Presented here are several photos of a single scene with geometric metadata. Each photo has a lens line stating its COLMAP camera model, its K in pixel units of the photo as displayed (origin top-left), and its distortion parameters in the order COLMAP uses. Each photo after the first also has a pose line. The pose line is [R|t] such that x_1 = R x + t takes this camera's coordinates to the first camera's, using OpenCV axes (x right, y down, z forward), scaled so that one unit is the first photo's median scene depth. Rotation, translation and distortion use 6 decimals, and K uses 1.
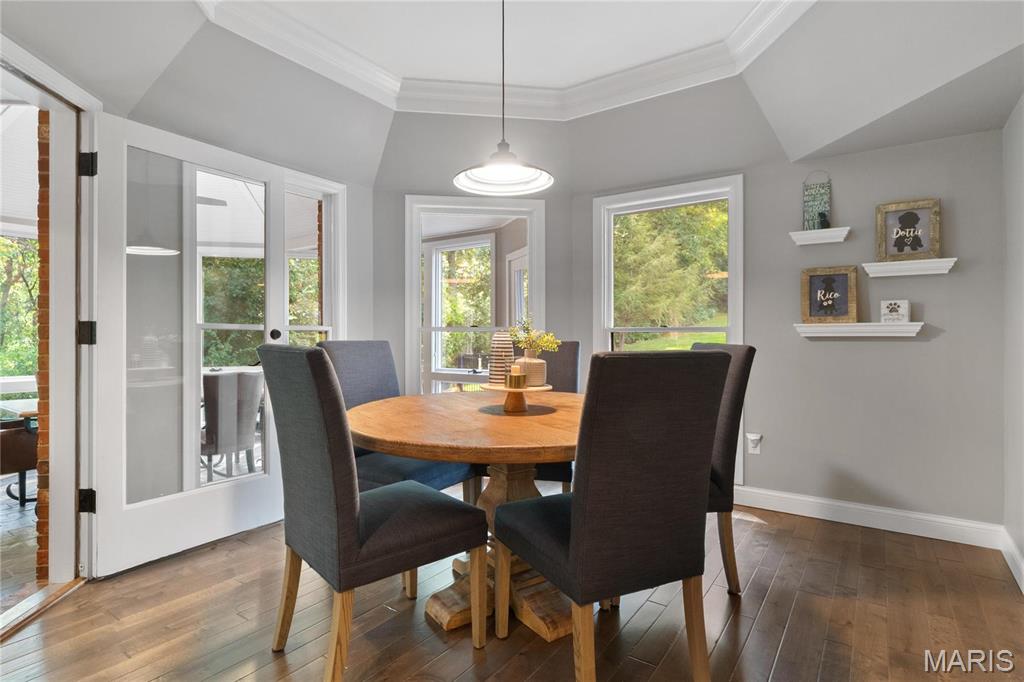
lens RADIAL K [[517.4, 0, 519.8], [0, 517.4, 337.9], [0, 0, 1]] dist [-0.002174, -0.004947]
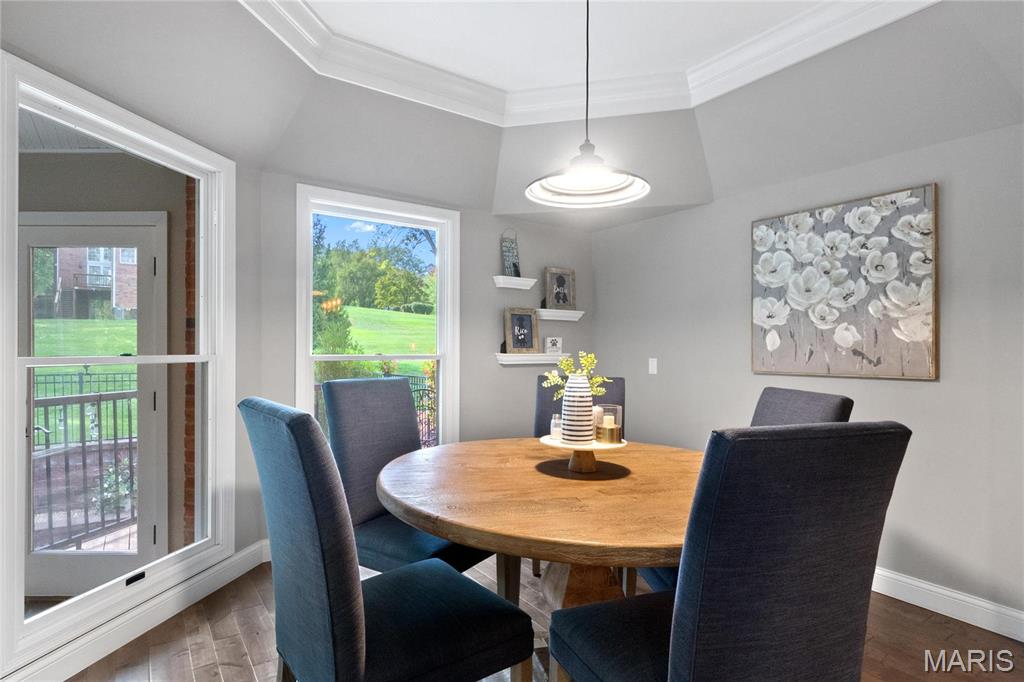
lens RADIAL K [[517.4, 0, 512.5], [0, 517.4, 344.4], [0, 0, 1]] dist [-0.002174, -0.004947]
pose [[0.349724, 0.006542, 0.936830, -0.586645], [-0.001023, 0.999978, -0.006601, -0.042168], [-0.936852, 0.001350, 0.349723, 0.587579]]
